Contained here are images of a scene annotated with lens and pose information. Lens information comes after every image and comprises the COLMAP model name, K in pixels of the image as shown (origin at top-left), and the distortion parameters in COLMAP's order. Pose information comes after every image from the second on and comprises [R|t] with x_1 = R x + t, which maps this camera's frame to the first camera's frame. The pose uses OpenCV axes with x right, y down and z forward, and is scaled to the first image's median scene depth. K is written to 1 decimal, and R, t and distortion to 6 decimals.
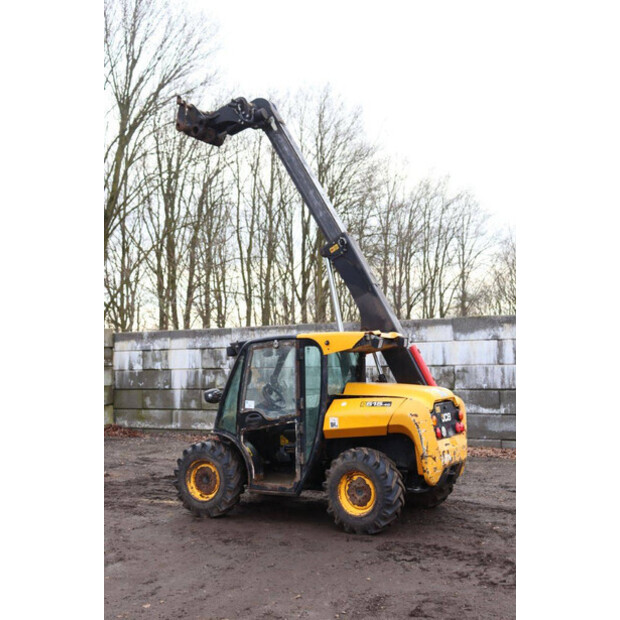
lens RADIAL K [[817.4, 0, 313.0], [0, 817.4, 308.2], [0, 0, 1]] dist [0.046529, 0.000000]
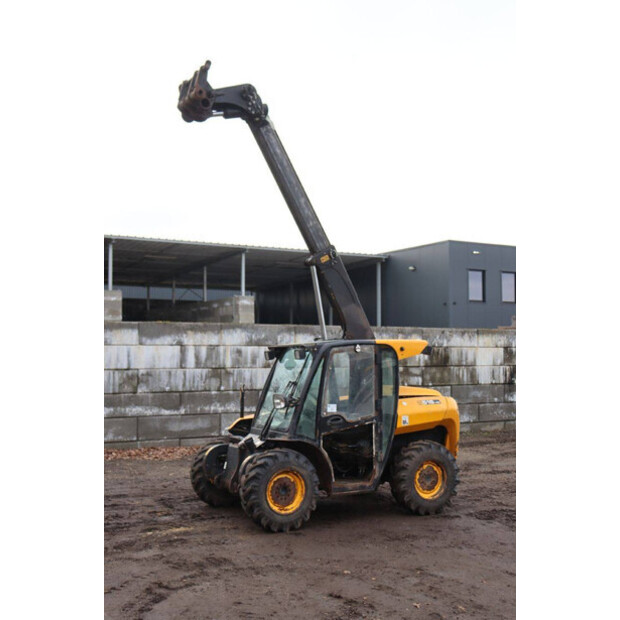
lens RADIAL K [[774.9, 0, 312.9], [0, 774.9, 307.9], [0, 0, 1]] dist [0.044566, 0.000000]
pose [[0.518579, 0.070560, 0.852113, -0.899013], [-0.062325, 0.997057, -0.044632, 0.039301], [-0.852755, -0.029963, 0.521450, 0.524757]]
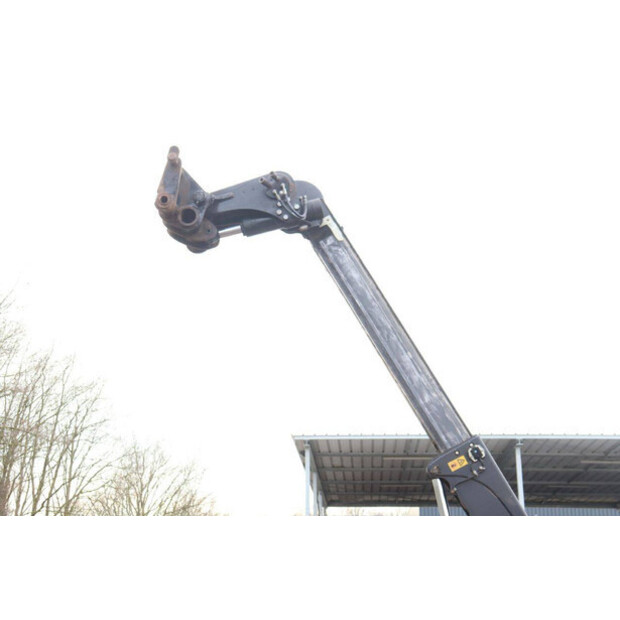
lens RADIAL K [[1056.3, 0, 310.0], [0, 1056.3, 314.1], [0, 0, 1]] dist [0.155934, 0.000000]
pose [[0.895721, 0.136067, 0.423285, -0.405311], [-0.046298, 0.975390, -0.215571, -0.013914], [-0.442200, 0.173495, 0.879977, 0.433365]]
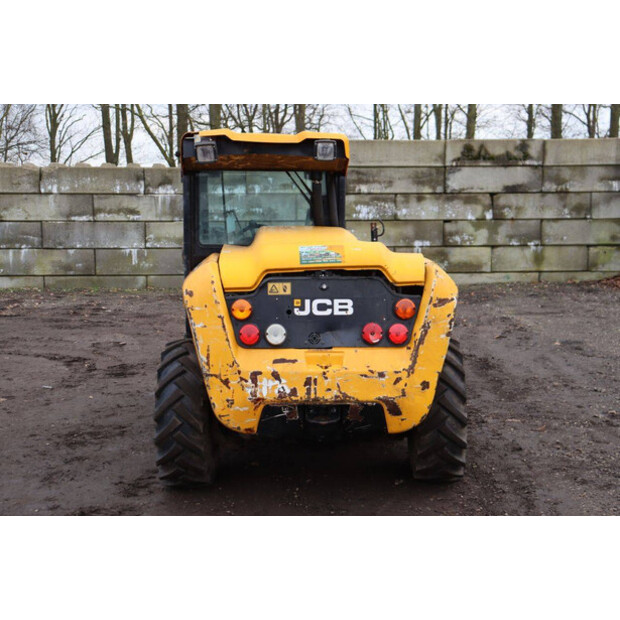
lens RADIAL K [[884.9, 0, 318.2], [0, 884.9, 311.7], [0, 0, 1]] dist [0.094844, 0.000000]
pose [[0.540313, 0.133053, -0.830879, 0.572816], [0.040092, 0.982228, 0.183361, 0.038764], [0.840509, -0.132384, 0.525376, 0.698501]]
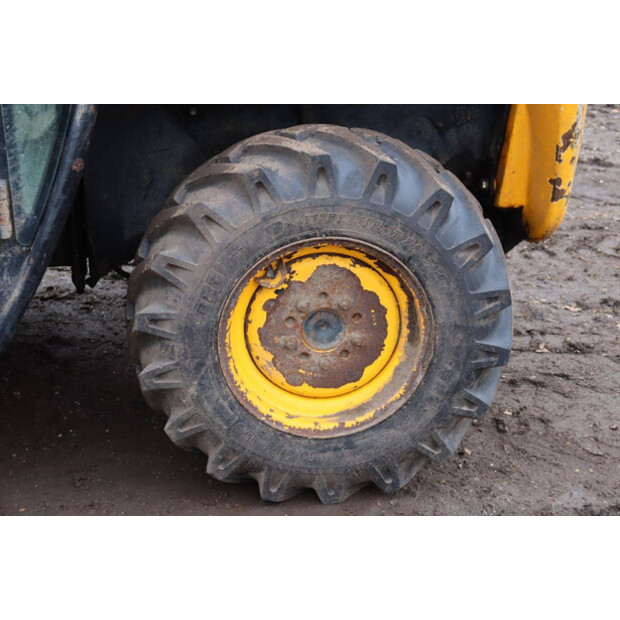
lens RADIAL K [[1193.2, 0, 311.4], [0, 1193.2, 307.7], [0, 0, 1]] dist [0.165841, 0.000000]
pose [[0.776731, -0.208443, 0.594341, -0.123752], [-0.052574, 0.918898, 0.390977, 0.086139], [-0.627635, -0.334931, 0.702777, 0.713562]]
